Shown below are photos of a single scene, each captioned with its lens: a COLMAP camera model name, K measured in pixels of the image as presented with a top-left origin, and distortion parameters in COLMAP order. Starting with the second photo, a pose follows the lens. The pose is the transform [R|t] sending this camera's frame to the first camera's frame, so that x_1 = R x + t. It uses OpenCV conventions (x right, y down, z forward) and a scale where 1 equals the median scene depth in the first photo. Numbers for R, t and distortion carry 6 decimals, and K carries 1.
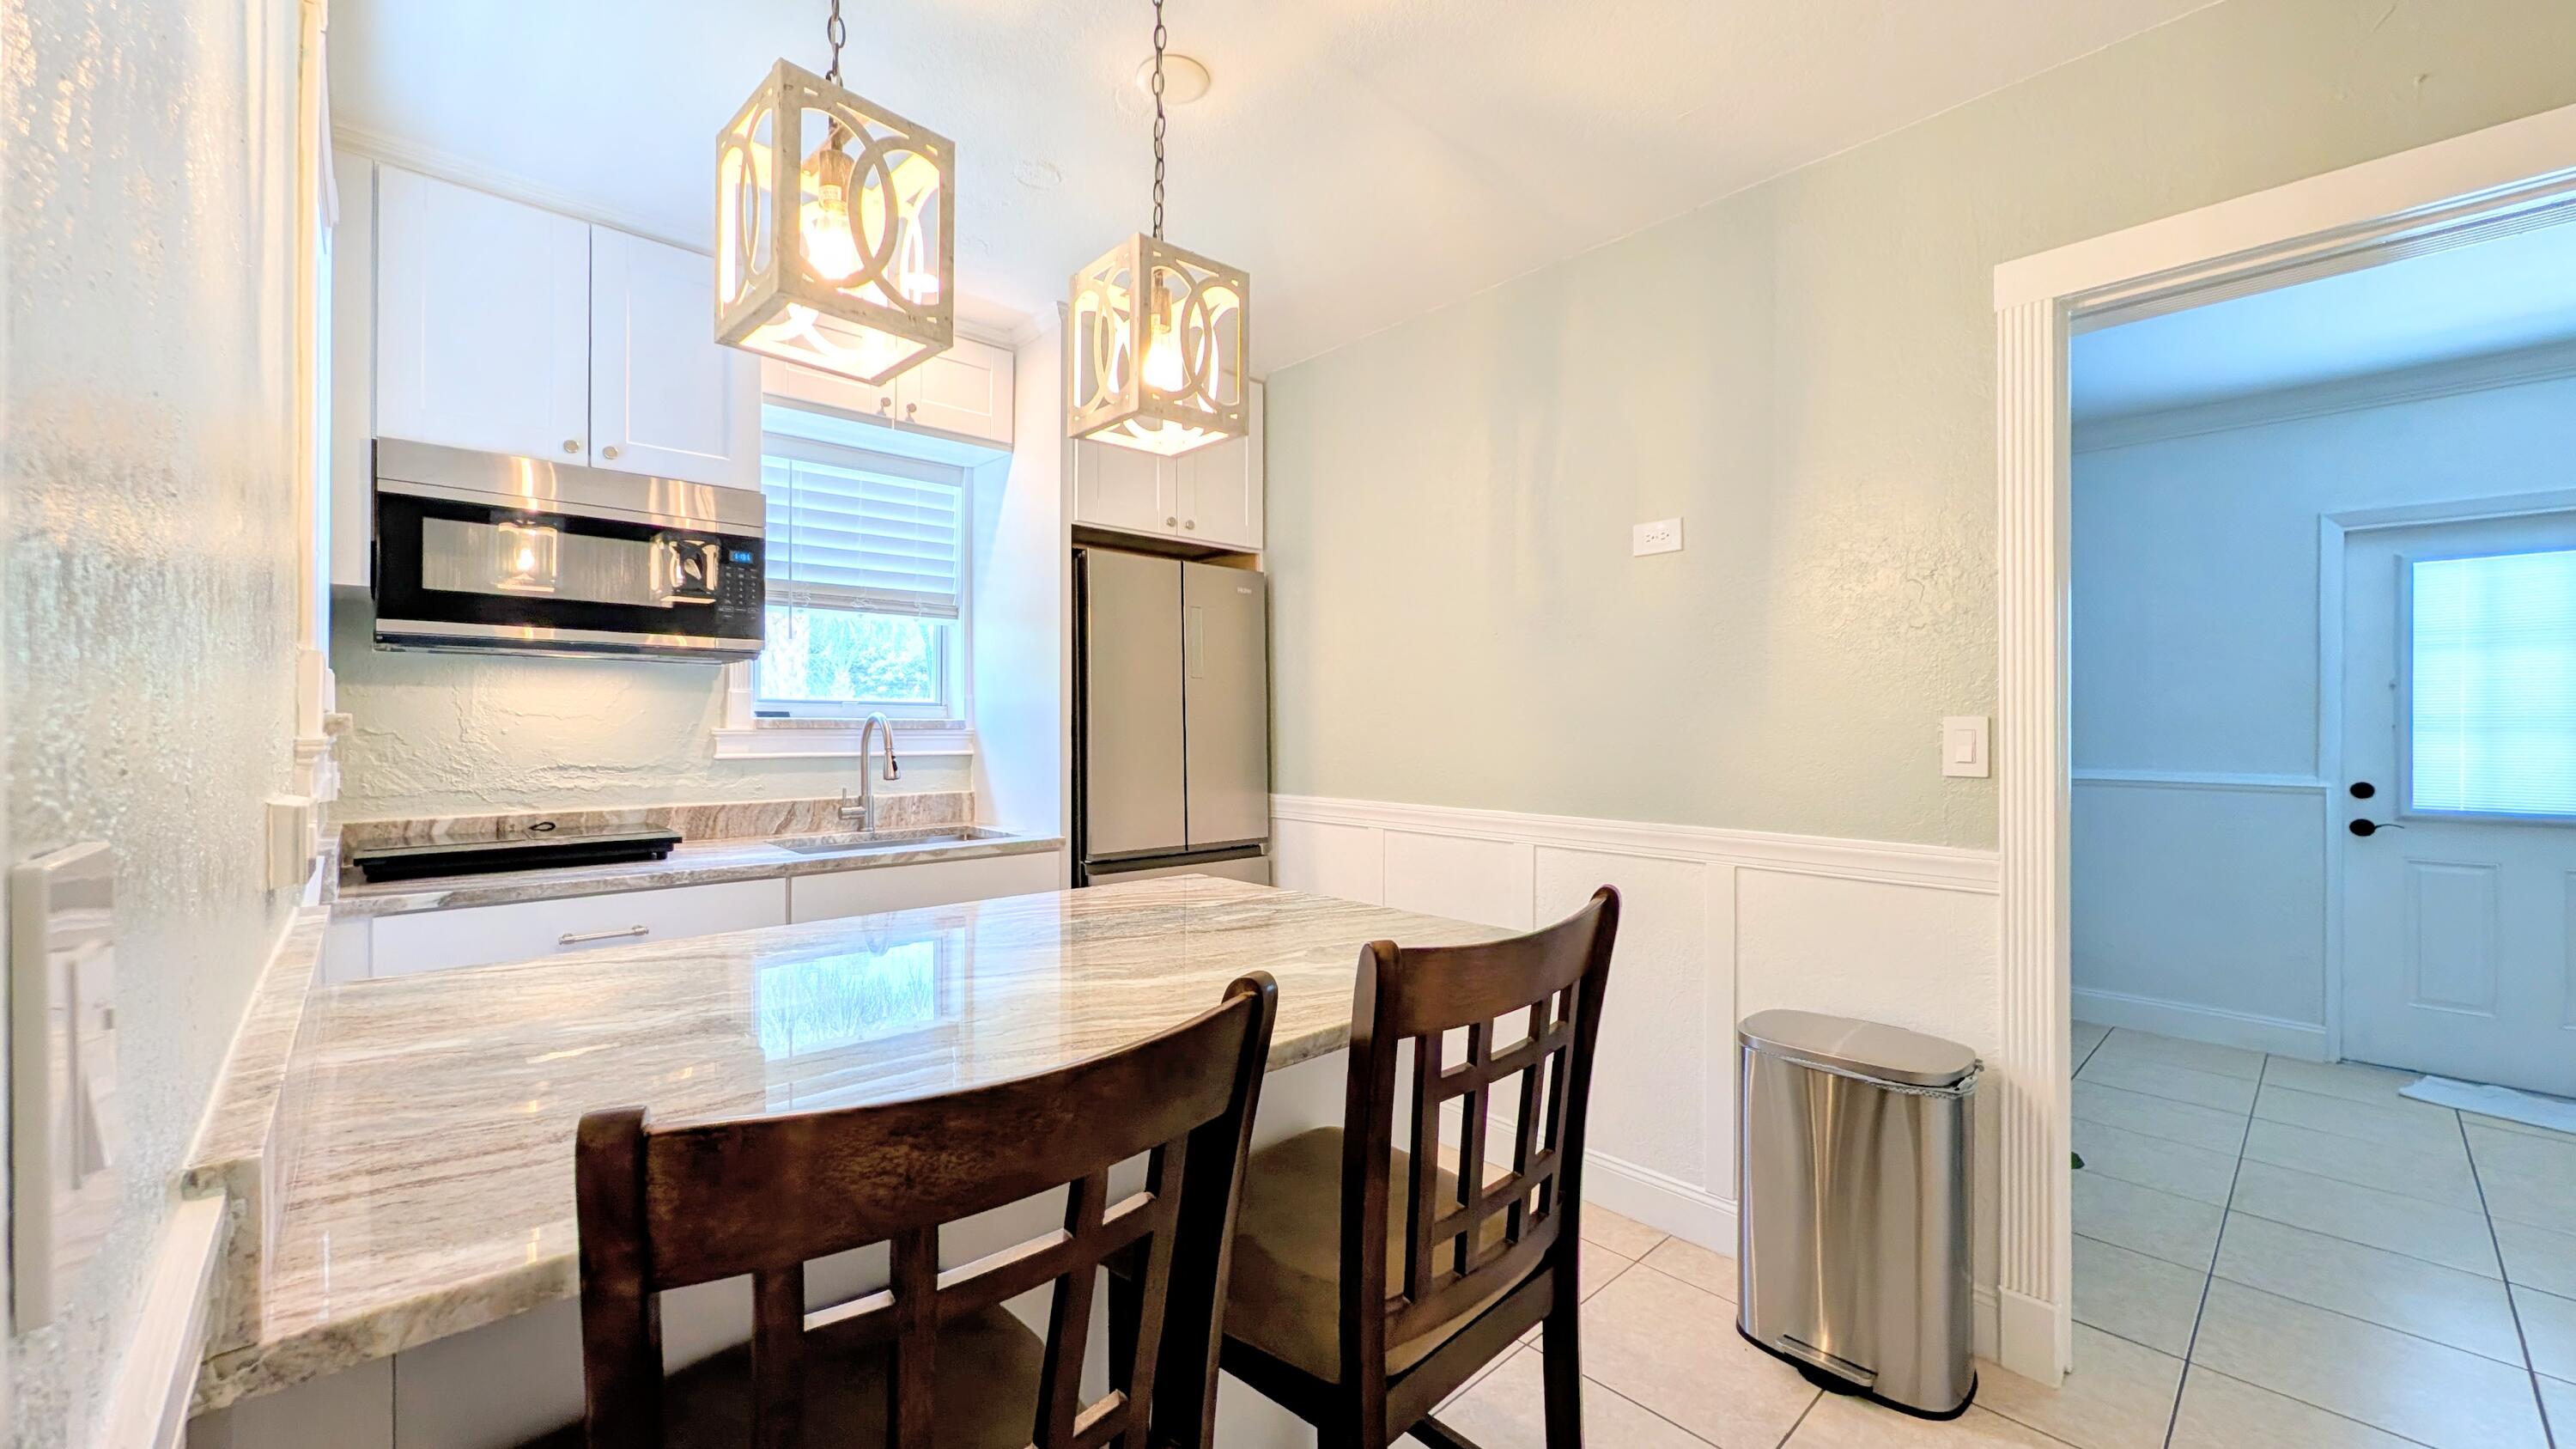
lens RADIAL K [[997.8, 0, 1289.8], [0, 997.8, 717.2], [0, 0, 1]] dist [0.002294, -0.000827]
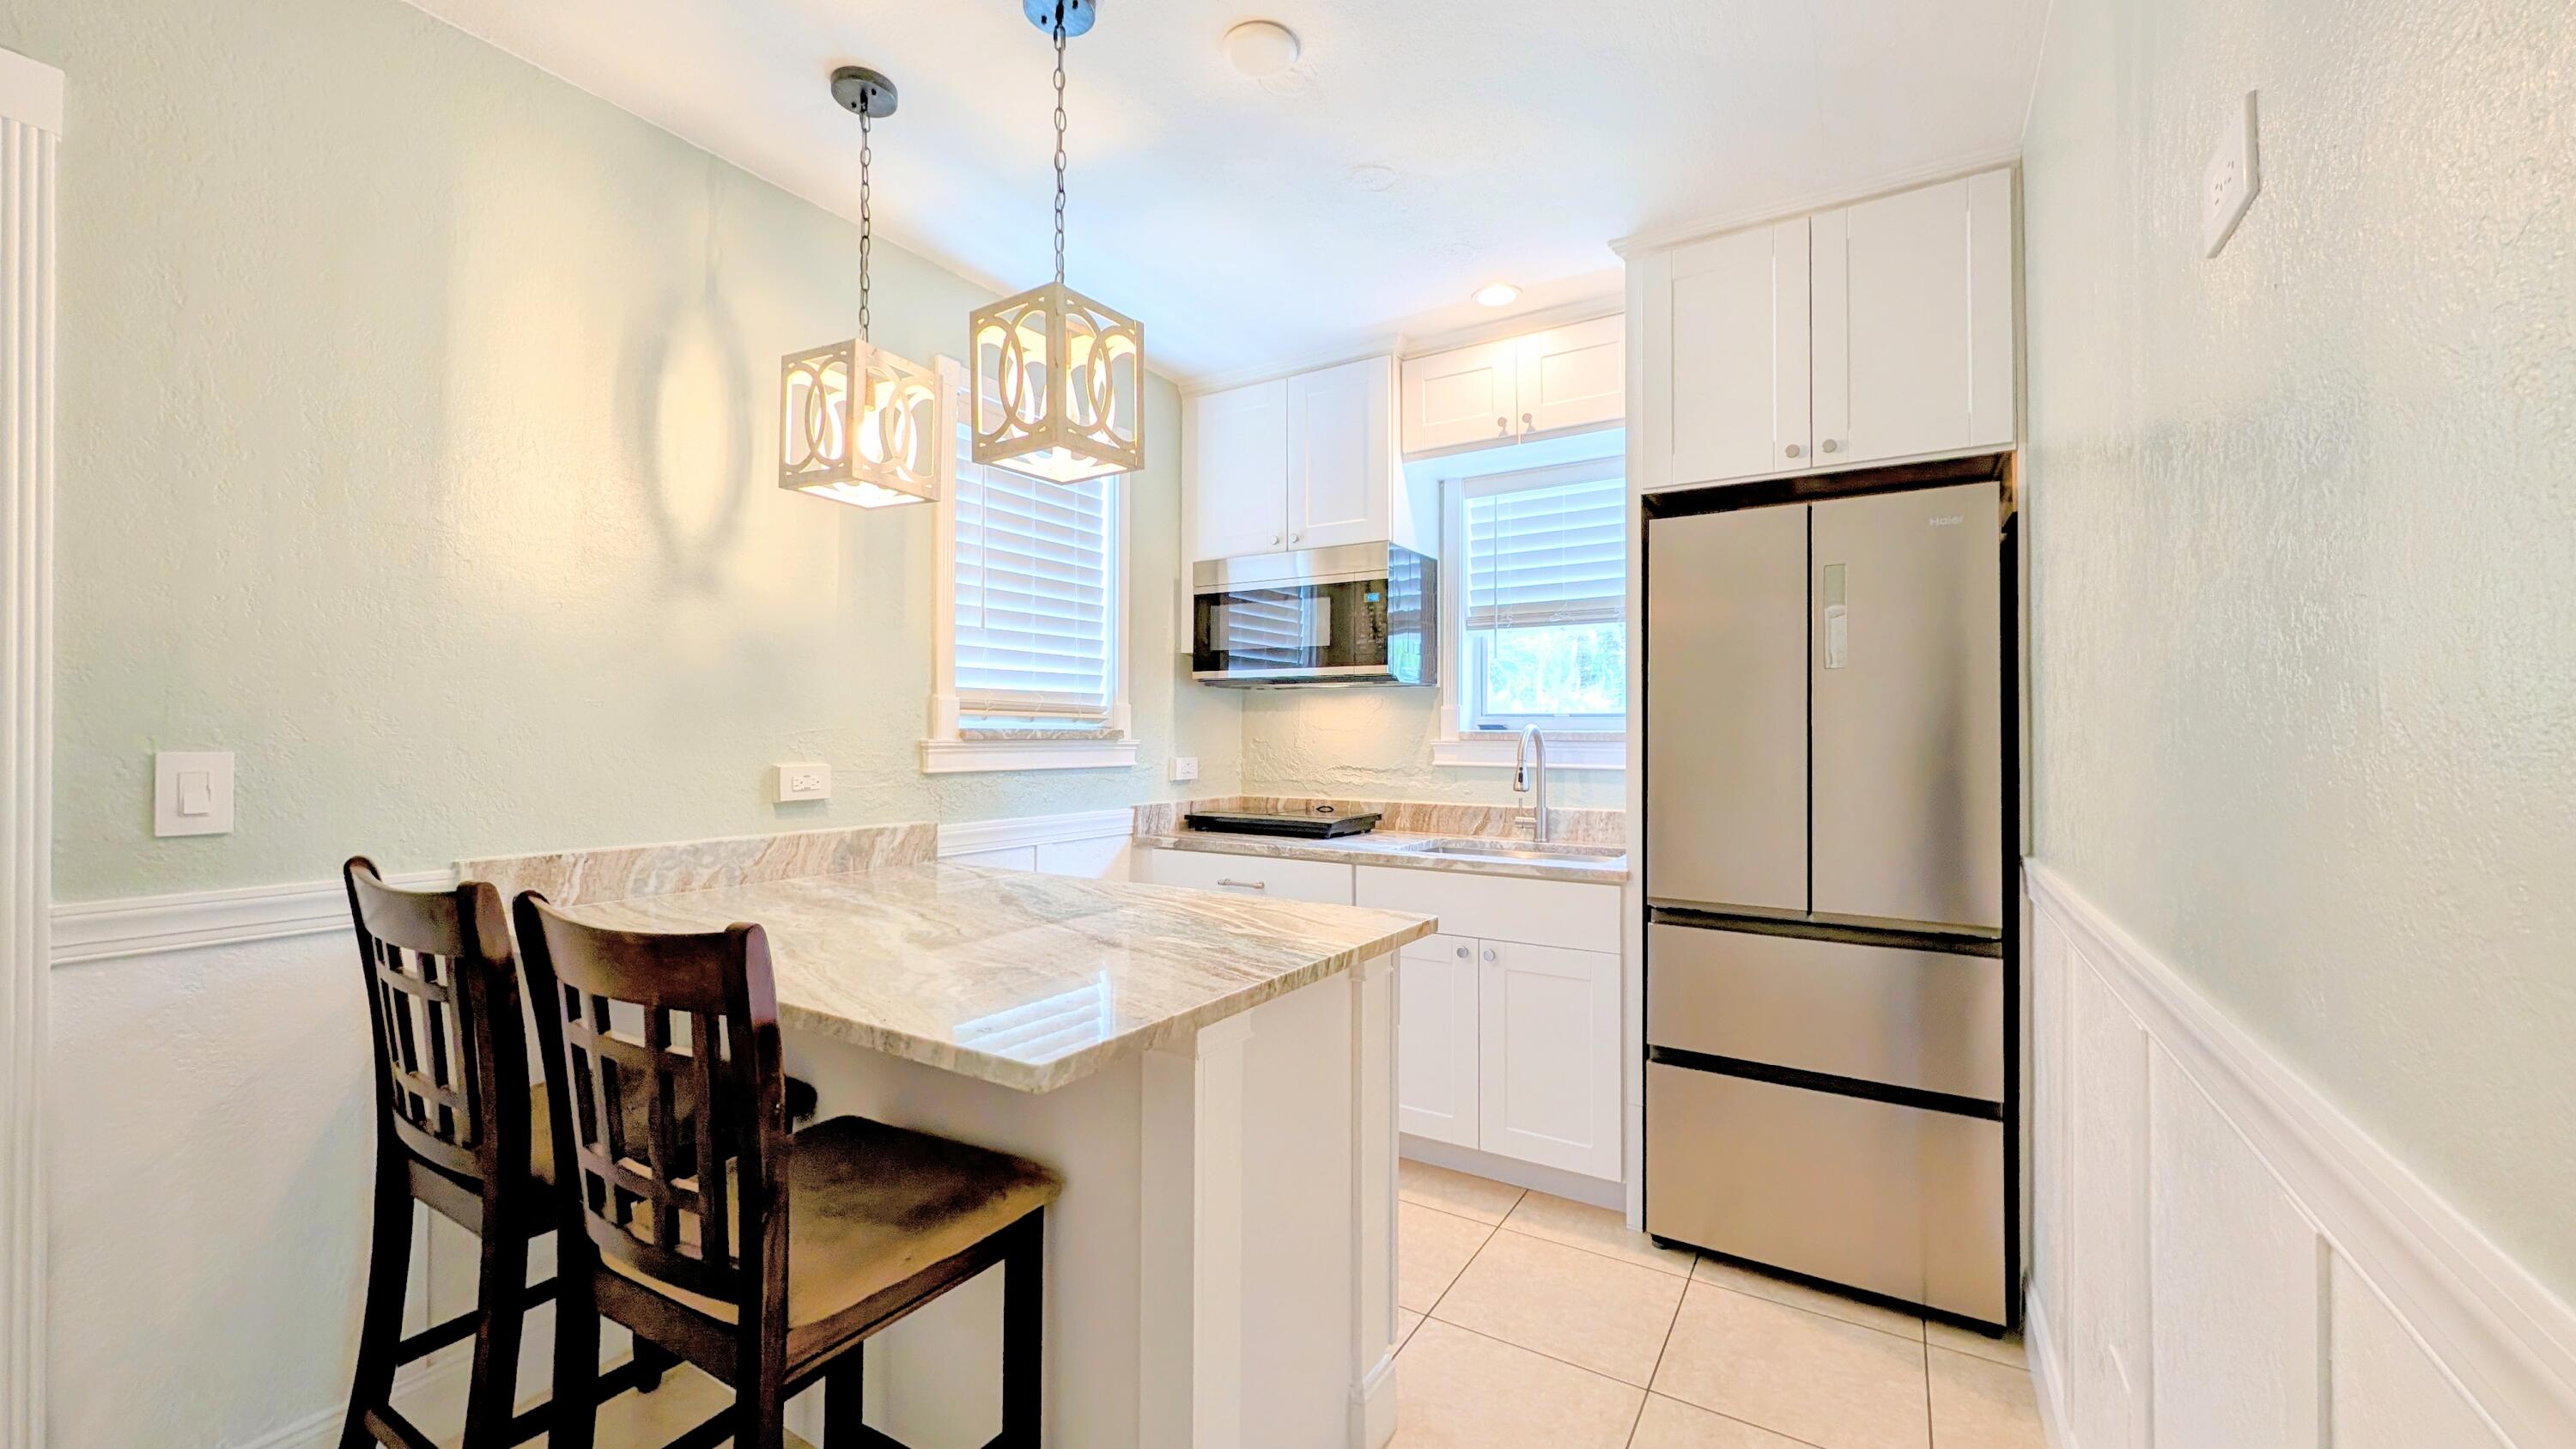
lens RADIAL K [[997.8, 0, 1278.1], [0, 997.8, 719.0], [0, 0, 1]] dist [0.002294, -0.000827]
pose [[0.255400, -0.016447, -0.966696, 0.596853], [0.001963, 0.999862, -0.016493, 0.006652], [0.966833, 0.002315, 0.255397, 0.587855]]
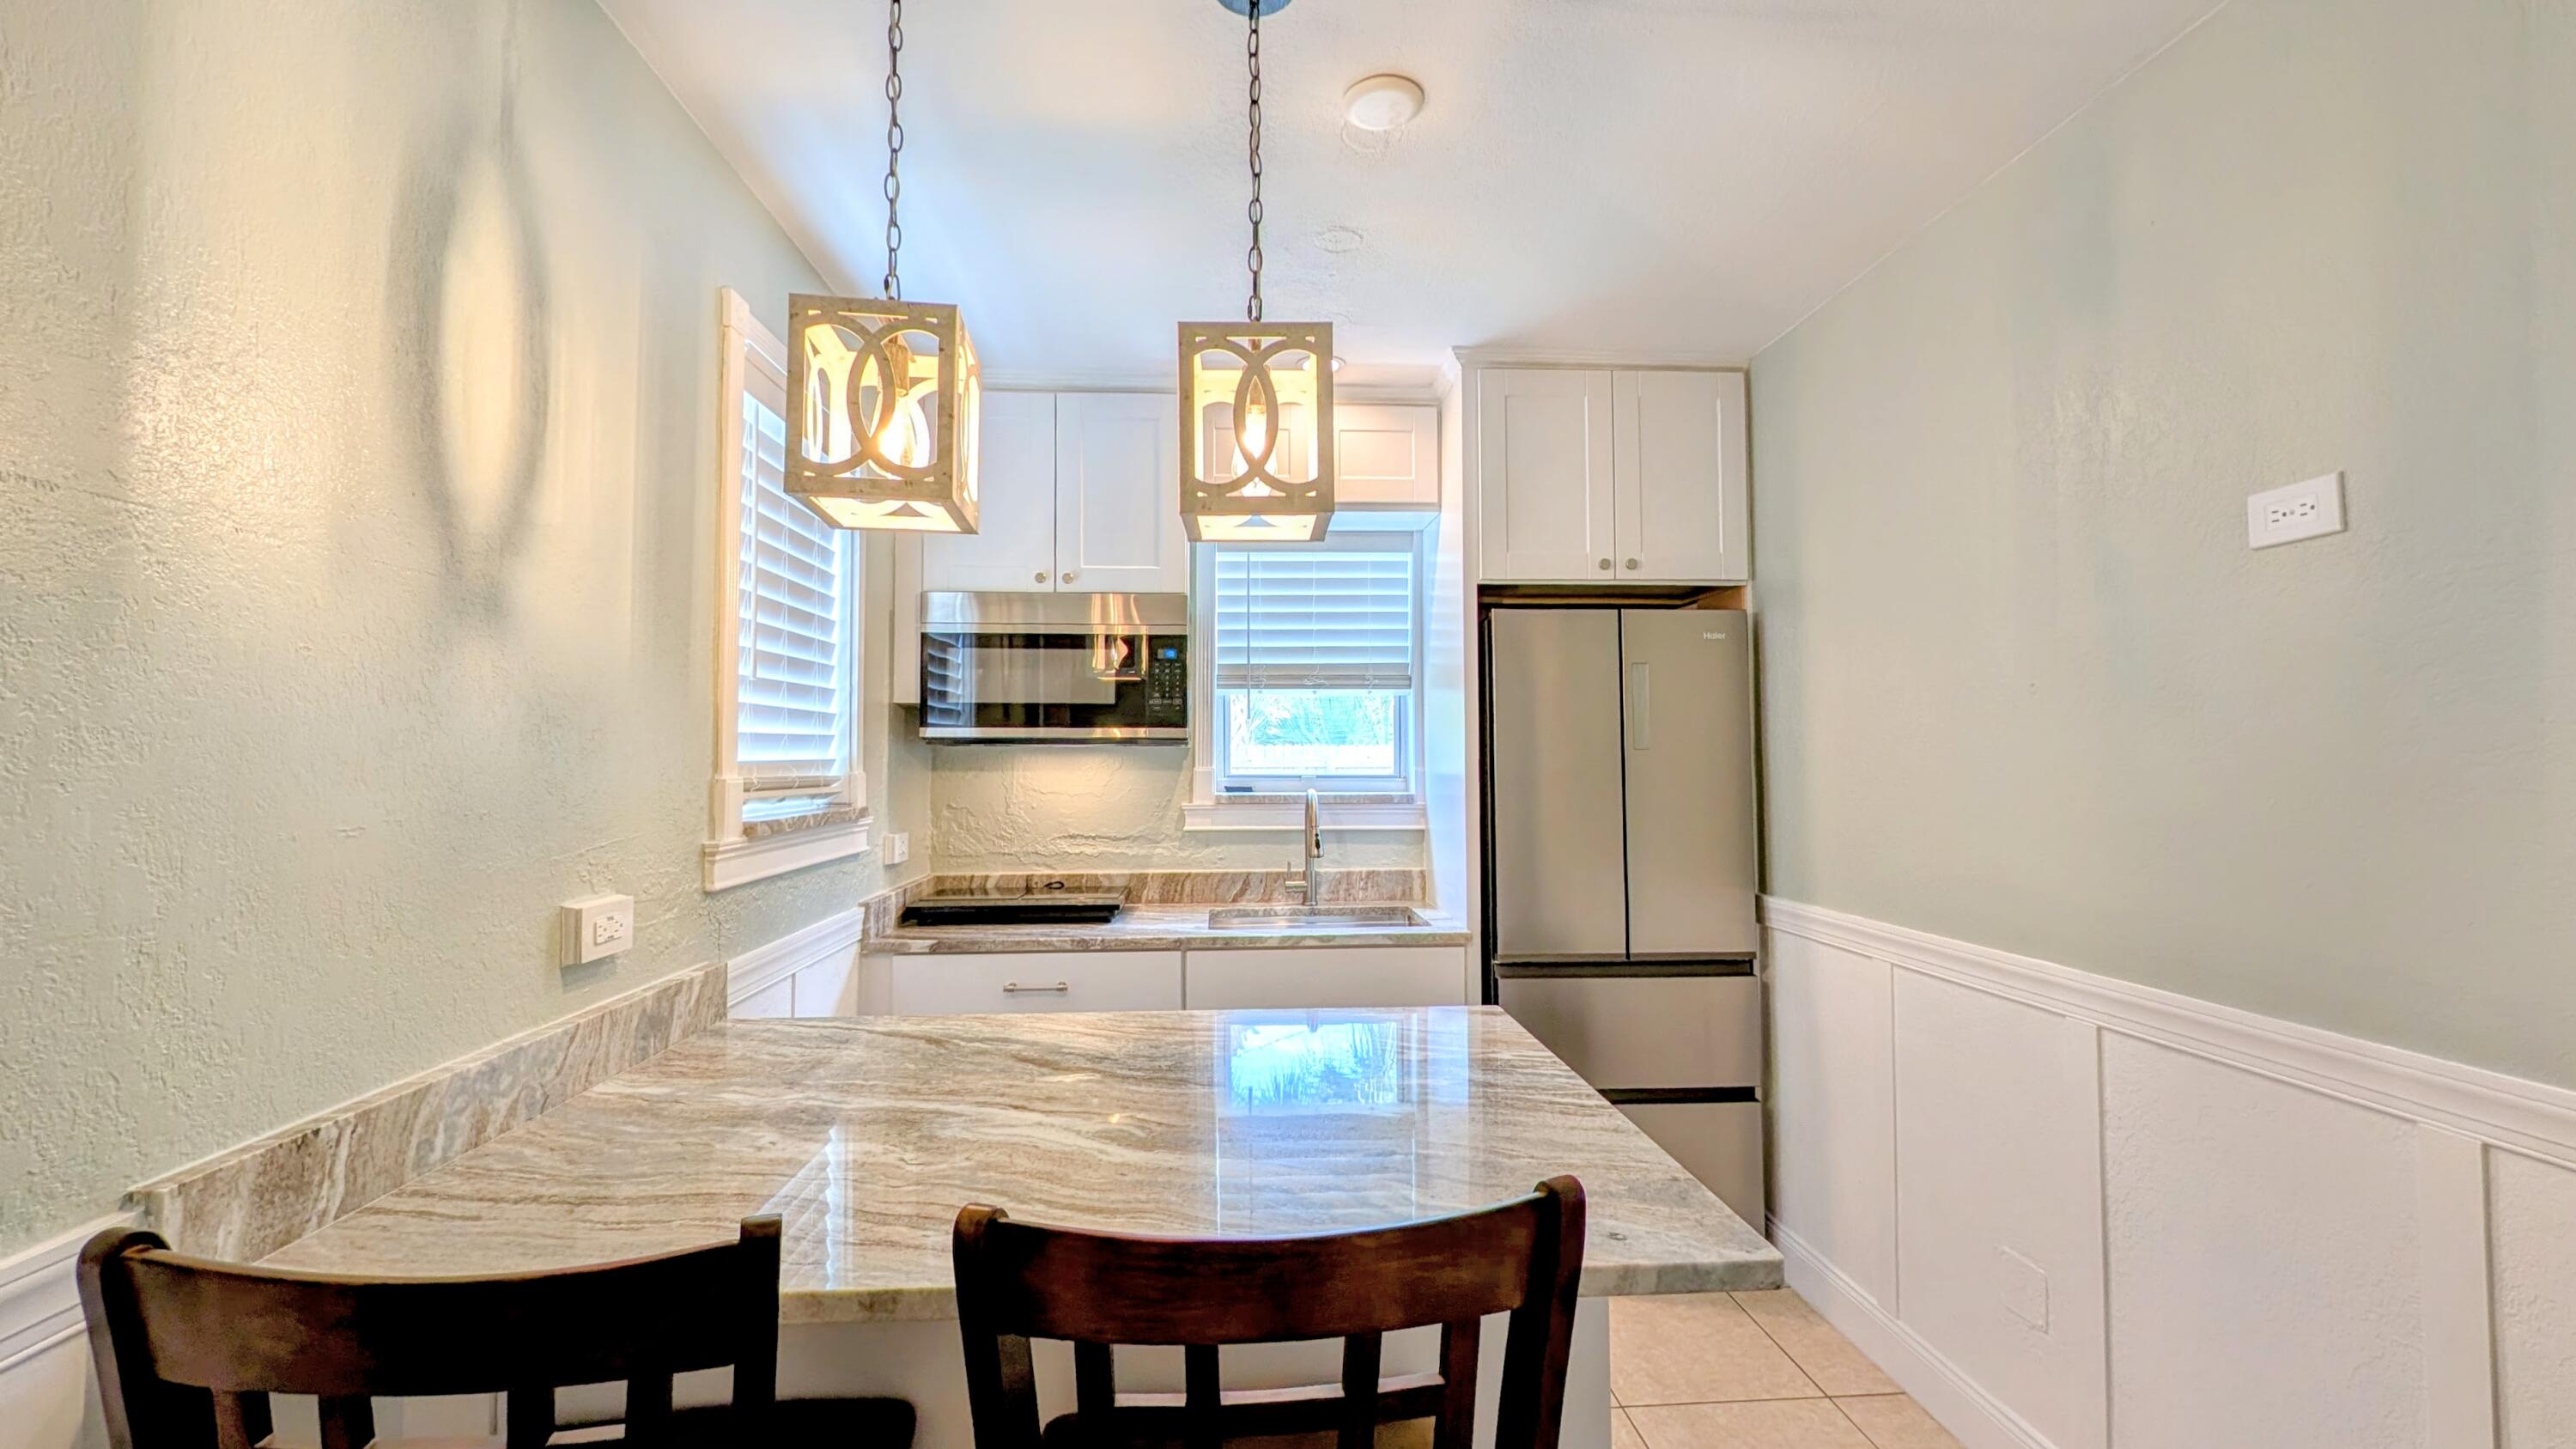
lens RADIAL K [[1061.5, 0, 1284.0], [0, 1061.5, 713.8], [0, 0, 1]] dist [0.005959, 0.000507]
pose [[0.771785, -0.031024, -0.635126, 0.301432], [0.008632, 0.999228, -0.038320, -0.048093], [0.635825, 0.024092, 0.771458, 0.175921]]
